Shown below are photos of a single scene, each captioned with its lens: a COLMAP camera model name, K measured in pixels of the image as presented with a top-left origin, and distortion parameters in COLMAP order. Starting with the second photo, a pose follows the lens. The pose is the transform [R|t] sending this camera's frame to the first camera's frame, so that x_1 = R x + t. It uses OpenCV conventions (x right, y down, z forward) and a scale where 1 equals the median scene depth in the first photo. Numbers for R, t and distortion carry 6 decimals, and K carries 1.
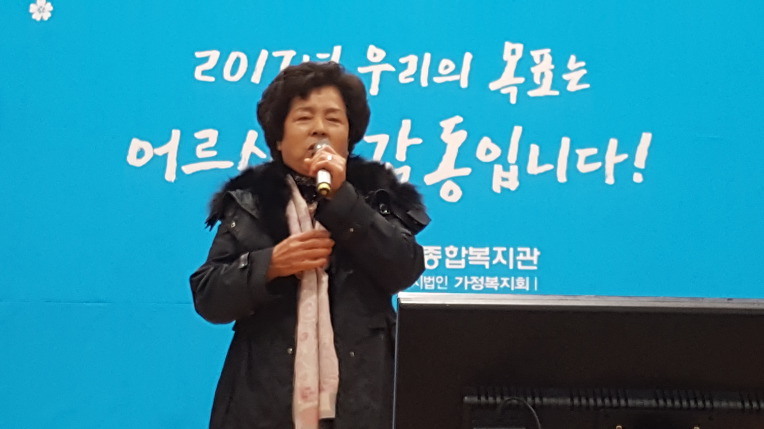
lens RADIAL K [[687.1, 0, 381.5], [0, 687.1, 251.2], [0, 0, 1]] dist [0.068634, -0.005293]
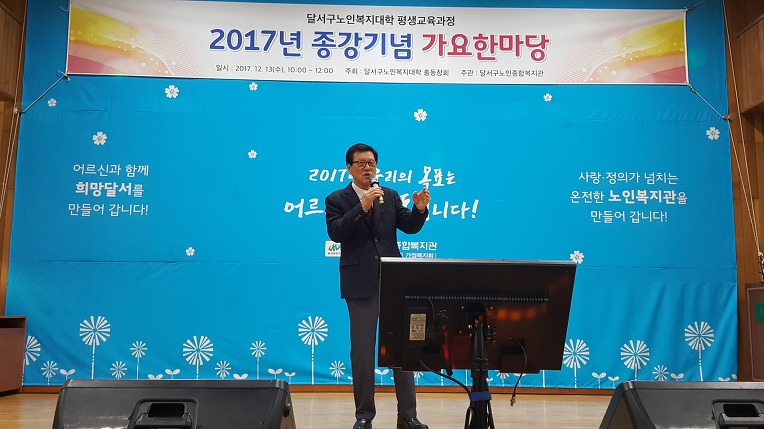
lens RADIAL K [[728.3, 0, 375.4], [0, 728.3, 222.0], [0, 0, 1]] dist [0.172716, -0.347498]
pose [[0.999935, -0.002746, -0.011054, 0.018131], [0.002419, 0.999562, -0.029504, -0.000572], [0.011130, 0.029476, 0.999504, -1.847660]]
